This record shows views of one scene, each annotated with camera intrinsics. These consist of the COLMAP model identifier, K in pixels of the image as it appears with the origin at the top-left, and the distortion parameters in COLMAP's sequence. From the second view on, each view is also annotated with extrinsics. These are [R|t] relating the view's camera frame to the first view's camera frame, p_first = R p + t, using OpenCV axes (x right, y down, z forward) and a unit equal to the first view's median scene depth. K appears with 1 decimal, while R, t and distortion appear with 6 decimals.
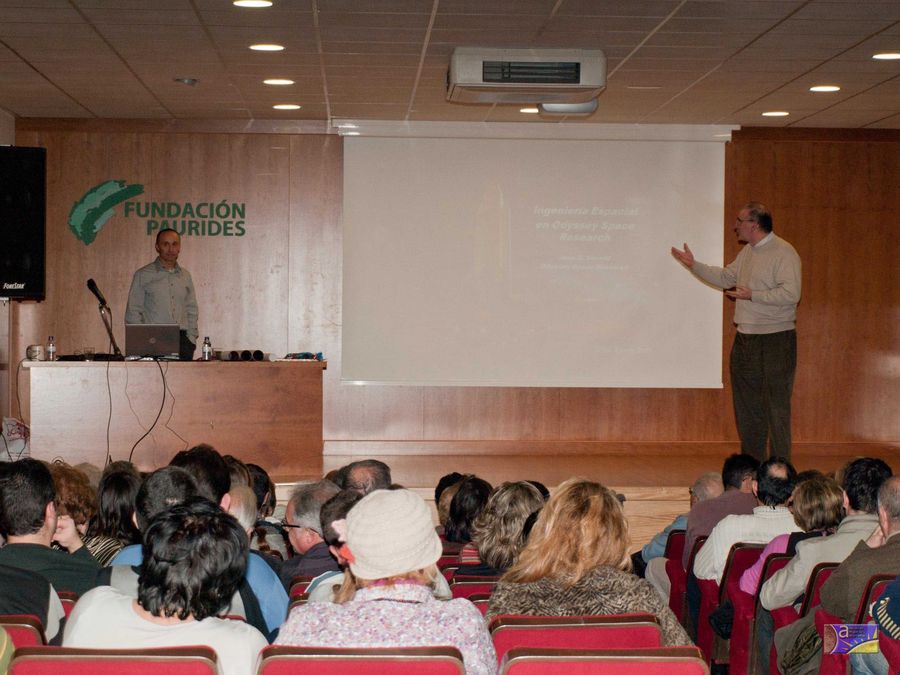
lens RADIAL K [[2268.2, 0, 447.1], [0, 2268.2, 334.3], [0, 0, 1]] dist [0.034943, 0.000000]
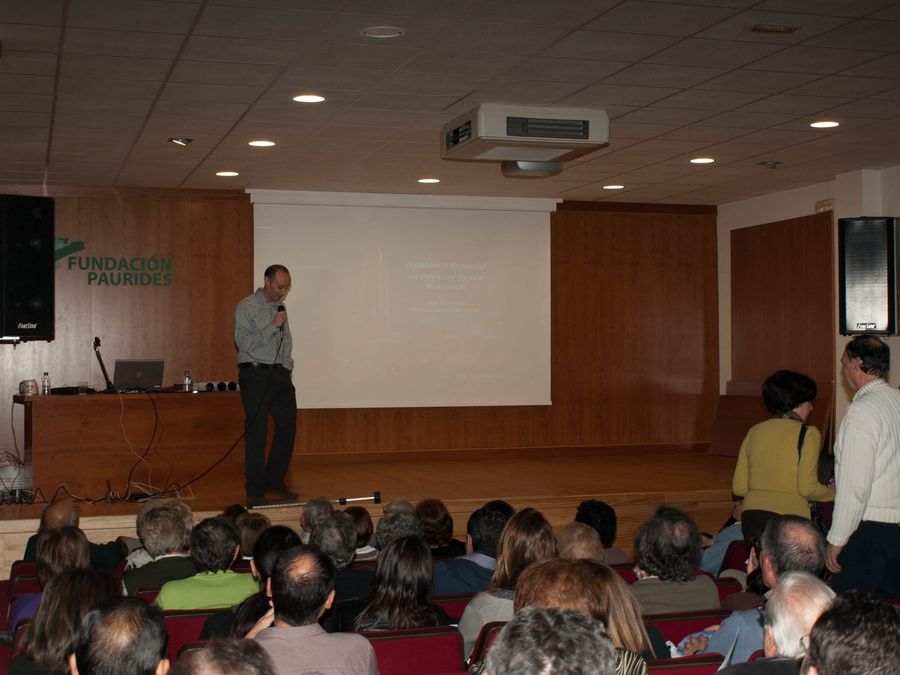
lens RADIAL K [[1403.9, 0, 441.3], [0, 1403.9, 335.6], [0, 0, 1]] dist [-0.028905, 0.000000]
pose [[0.969010, -0.010071, 0.246815, -0.134129], [0.015222, 0.999704, -0.018970, -0.001009], [-0.246551, 0.022139, 0.968877, 0.253453]]
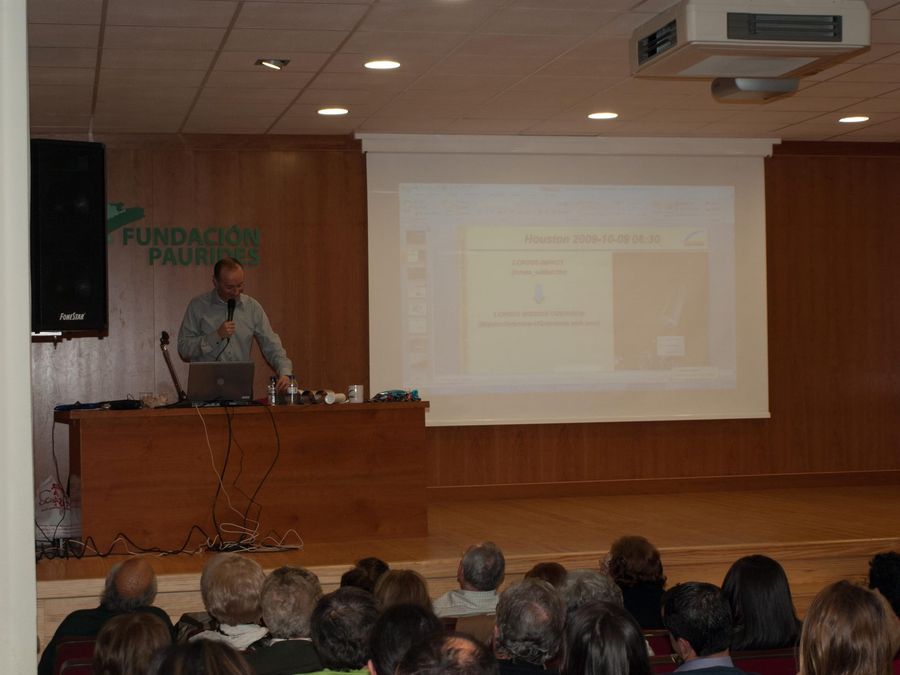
lens RADIAL K [[1783.6, 0, 458.5], [0, 1783.6, 324.5], [0, 0, 1]] dist [-0.031060, 0.000000]
pose [[0.983906, -0.023708, 0.177107, -0.137040], [0.029031, 0.999199, -0.027528, 0.001891], [-0.176312, 0.032226, 0.983807, 0.297996]]
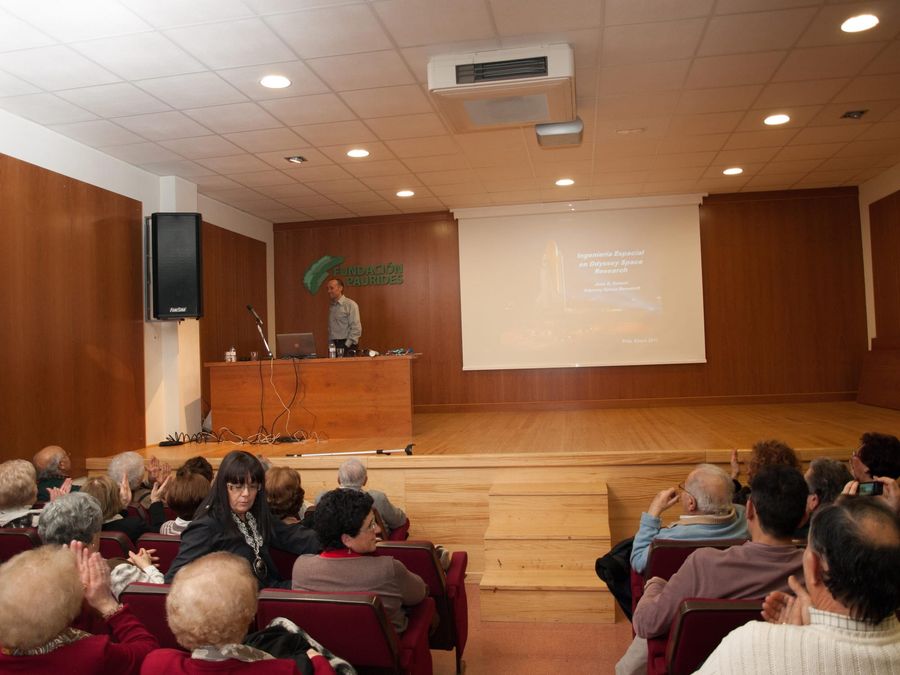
lens RADIAL K [[723.4, 0, 447.0], [0, 723.4, 325.6], [0, 0, 1]] dist [-0.074794, 0.019162]
pose [[0.974419, -0.051738, -0.218702, 0.057758], [0.043447, 0.998149, -0.042553, 0.012135], [0.220498, 0.031963, 0.974864, 0.488987]]
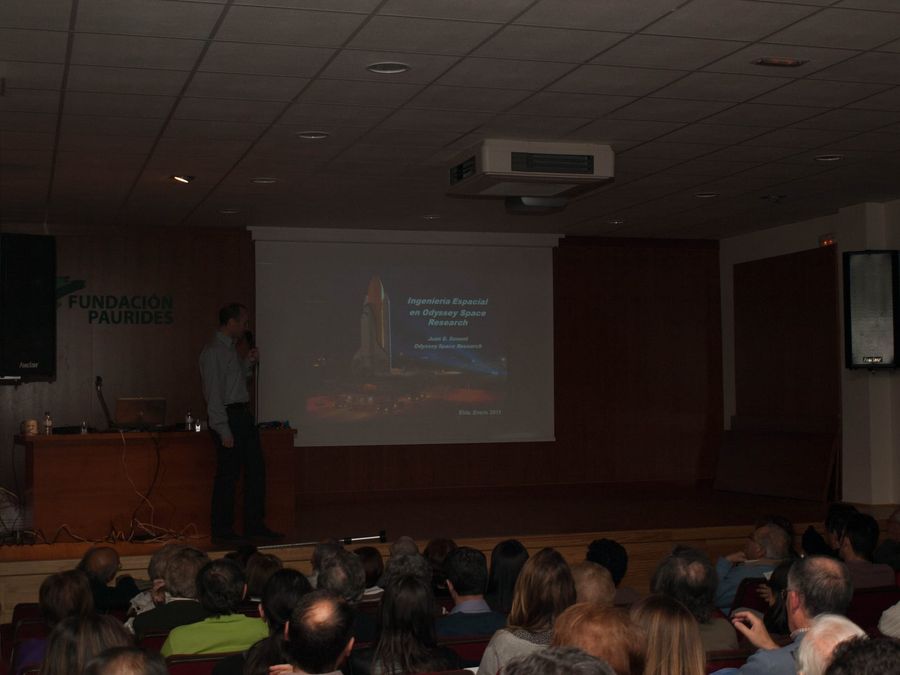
lens RADIAL K [[1403.9, 0, 444.5], [0, 1403.9, 330.4], [0, 0, 1]] dist [-0.028905, 0.000000]
pose [[0.967898, -0.009361, 0.251170, -0.135997], [0.022174, 0.998590, -0.048232, -0.001366], [-0.250365, 0.052254, 0.966740, 0.258023]]
